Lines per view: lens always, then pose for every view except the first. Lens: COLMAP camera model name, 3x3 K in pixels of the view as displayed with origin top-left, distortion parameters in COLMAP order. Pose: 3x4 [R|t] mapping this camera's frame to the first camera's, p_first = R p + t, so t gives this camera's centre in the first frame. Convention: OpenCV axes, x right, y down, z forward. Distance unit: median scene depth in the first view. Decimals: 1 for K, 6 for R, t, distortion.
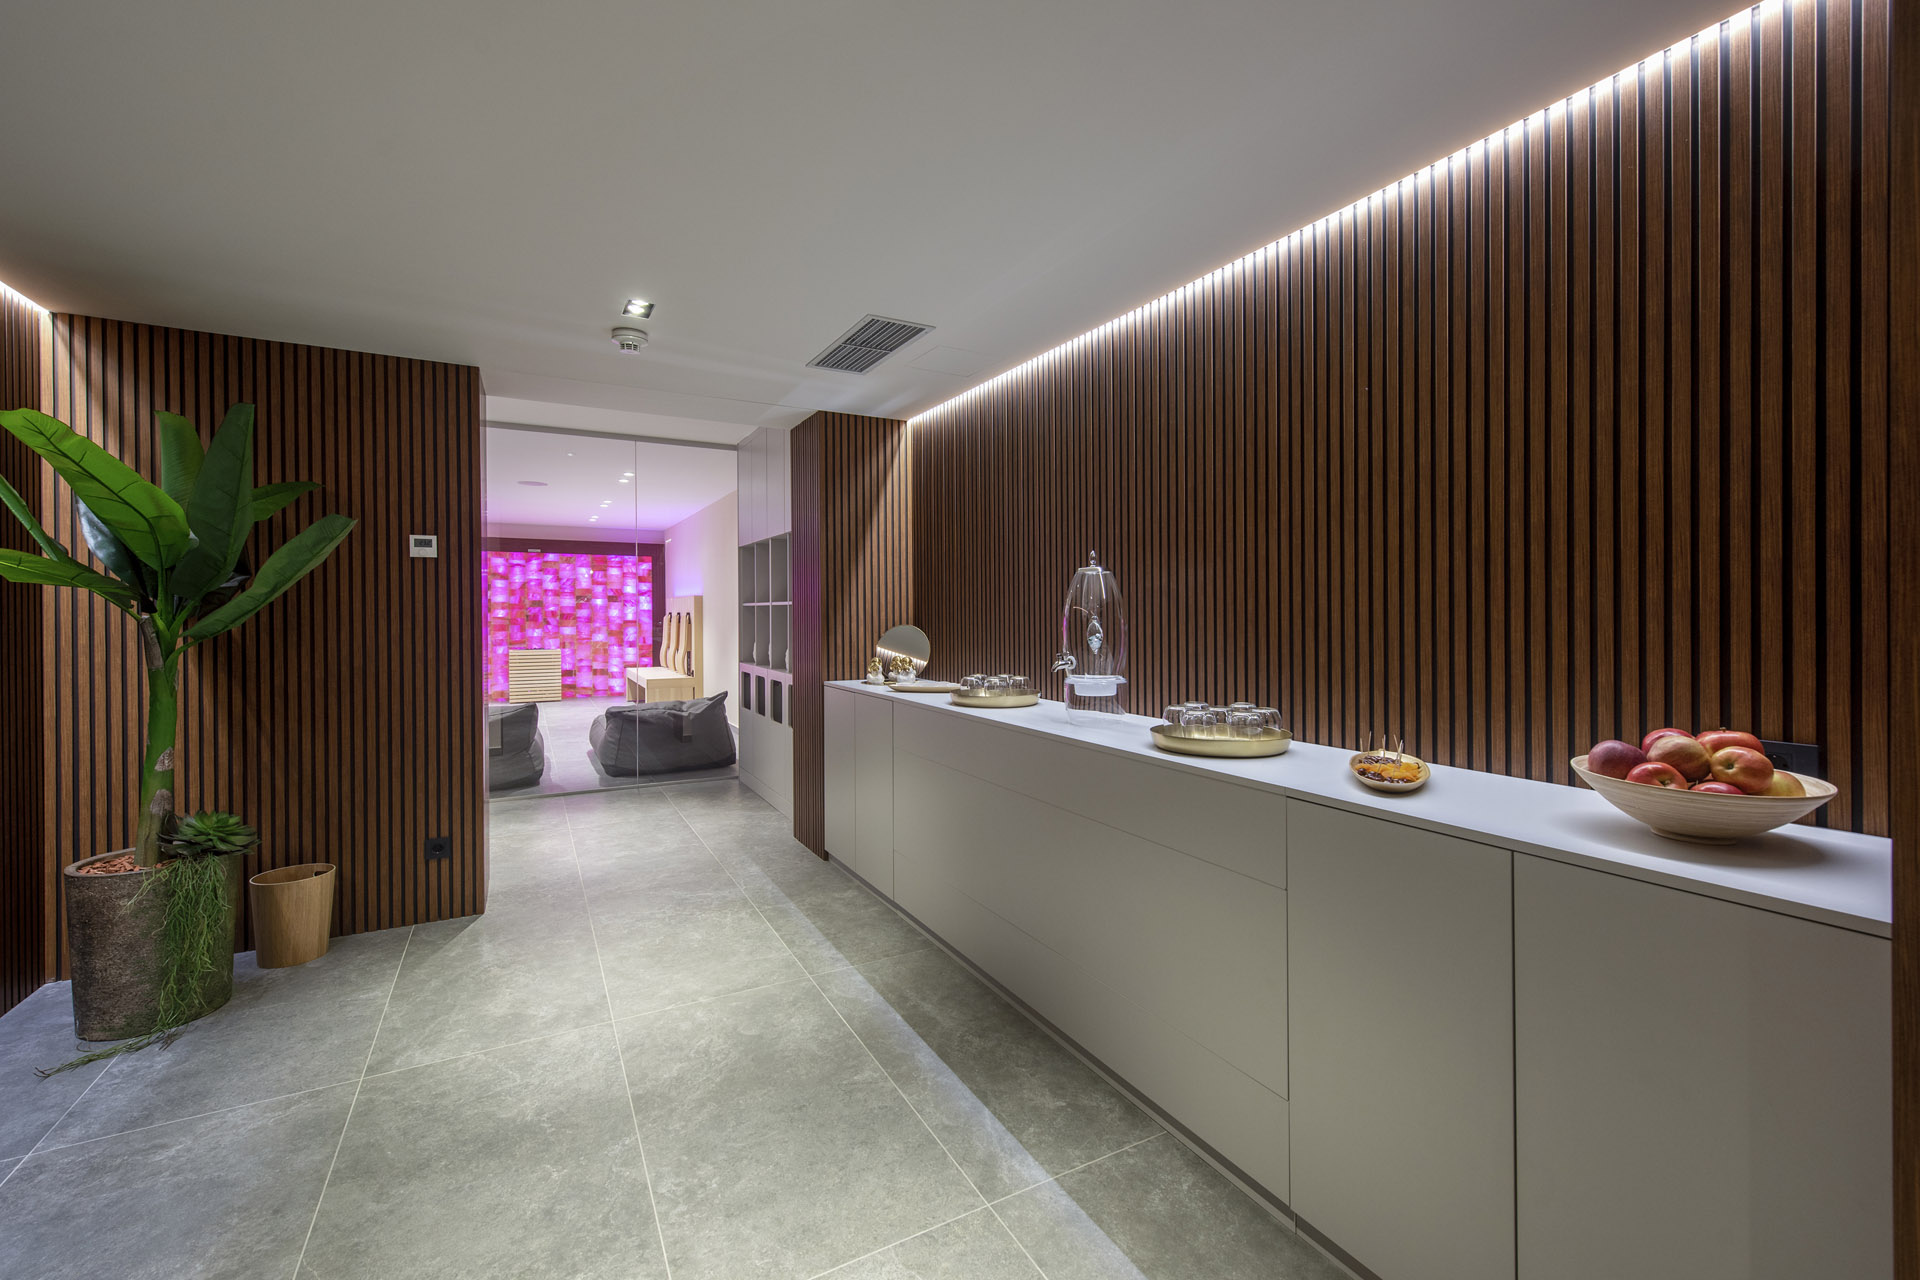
lens RADIAL K [[804.0, 0, 1005.4], [0, 804.0, 617.0], [0, 0, 1]] dist [0.001539, 0.000209]
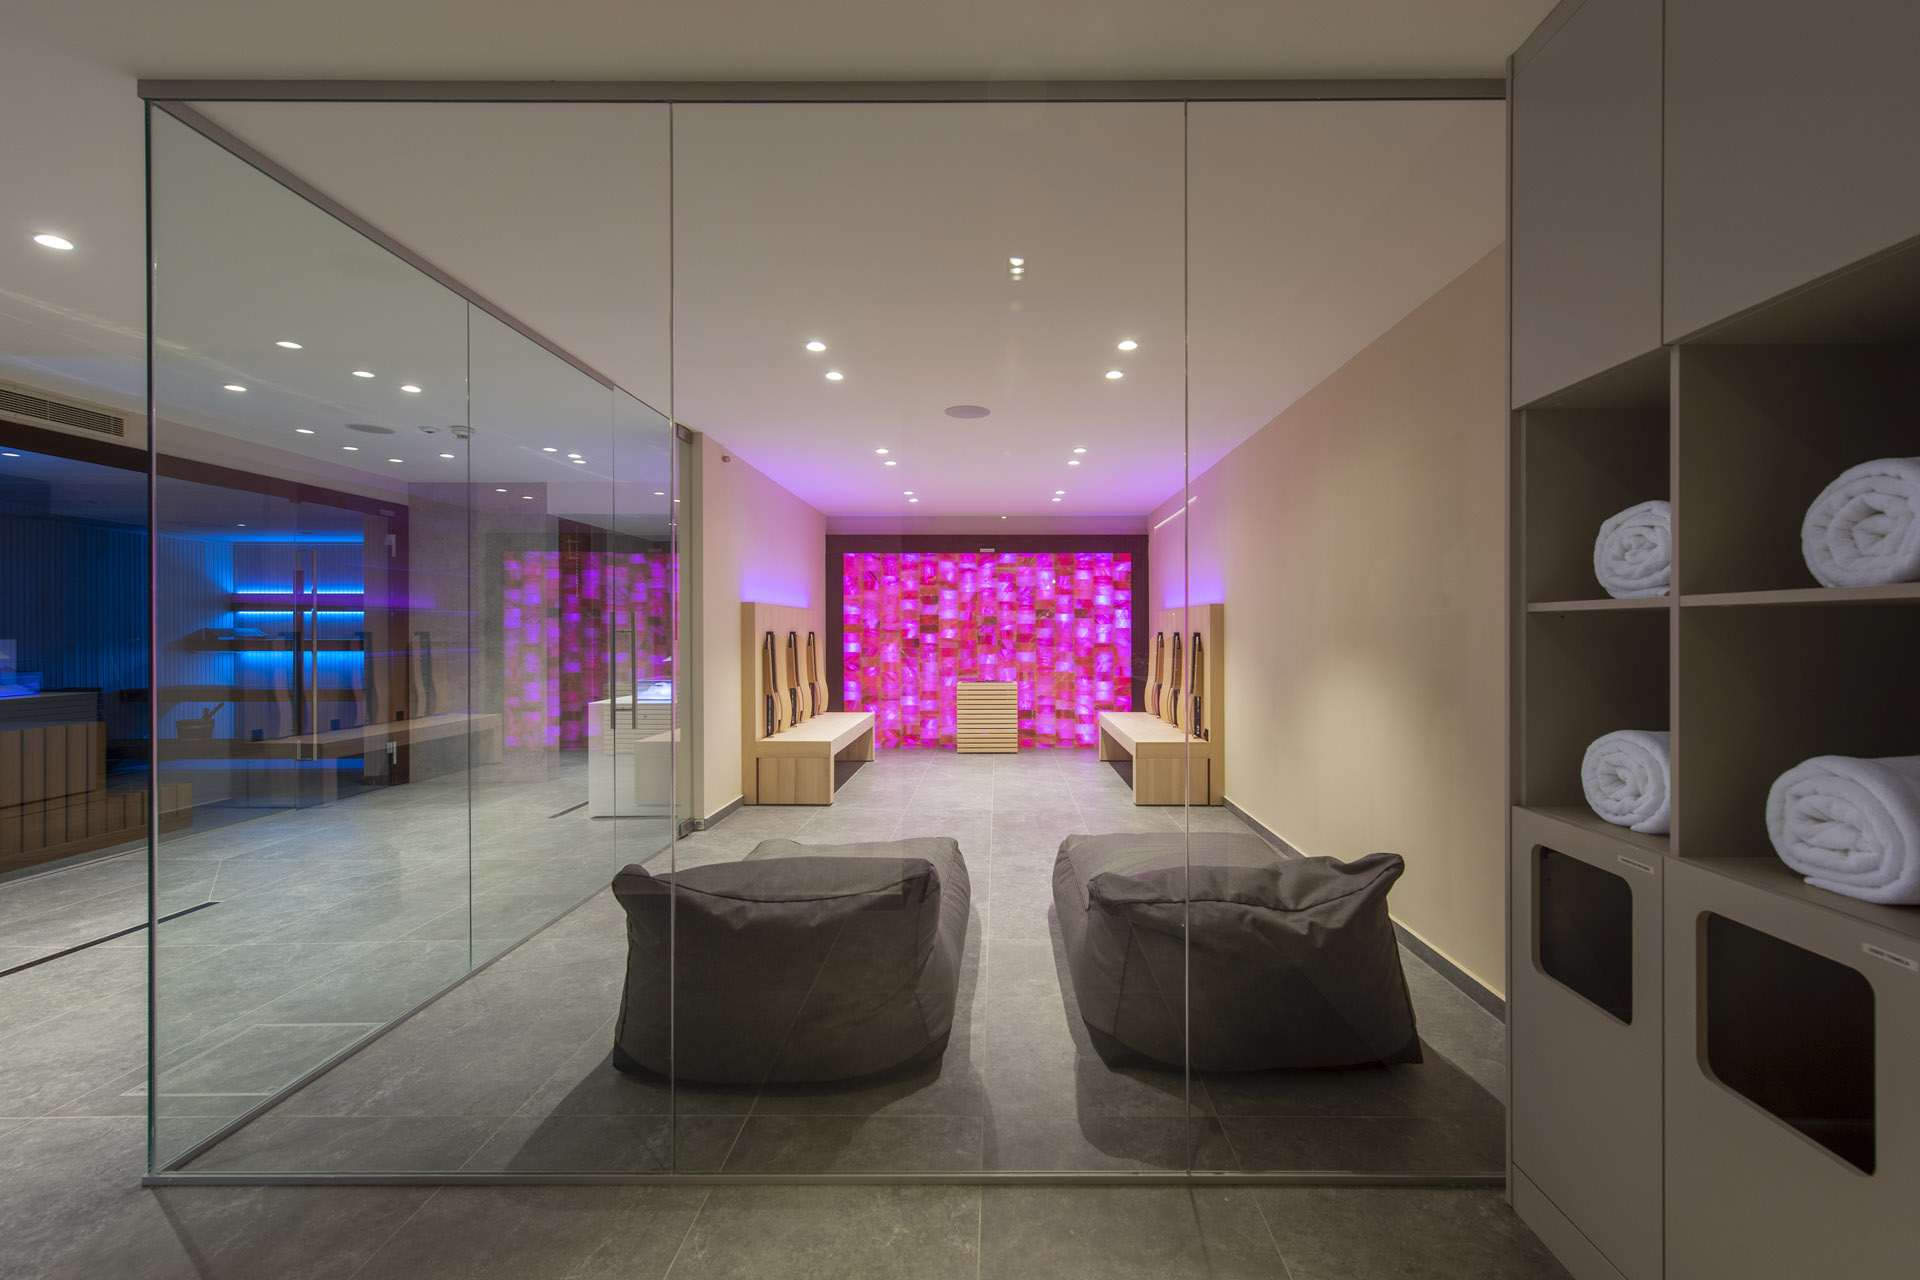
lens RADIAL K [[778.2, 0, 999.0], [0, 778.2, 631.6], [0, 0, 1]] dist [-0.002014, -0.000017]
pose [[0.855954, 0.000249, -0.517051, -0.193089], [-0.003302, 0.999982, -0.004985, -0.002596], [0.517041, 0.005974, 0.855940, 0.370306]]
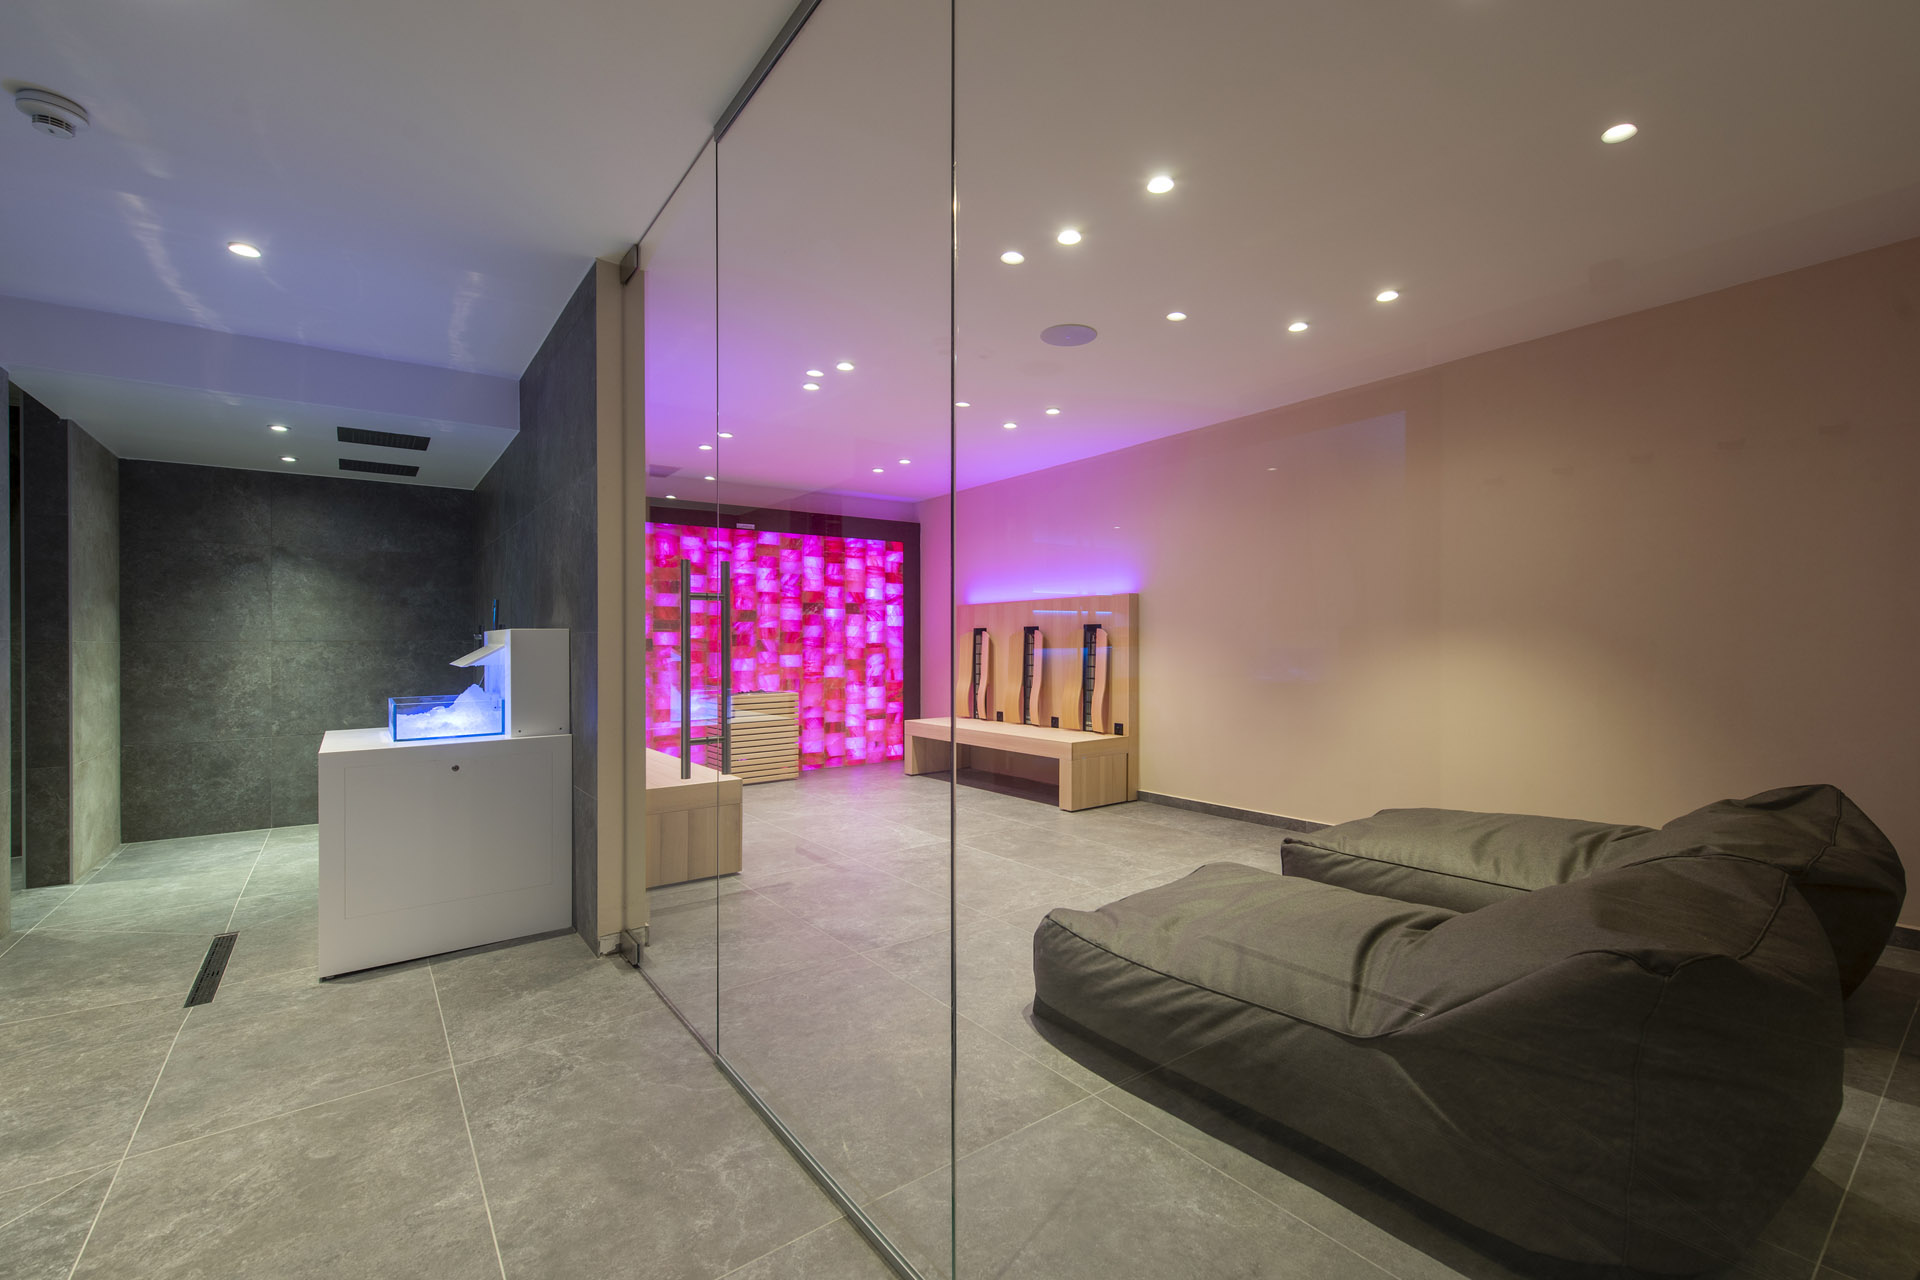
lens RADIAL K [[804.0, 0, 964.6], [0, 804.0, 647.3], [0, 0, 1]] dist [0.001539, 0.000209]
pose [[0.994176, -0.010163, 0.107287, -0.474923], [0.010498, 0.999942, -0.002557, 0.009845], [-0.107254, 0.003668, 0.994225, 0.381129]]
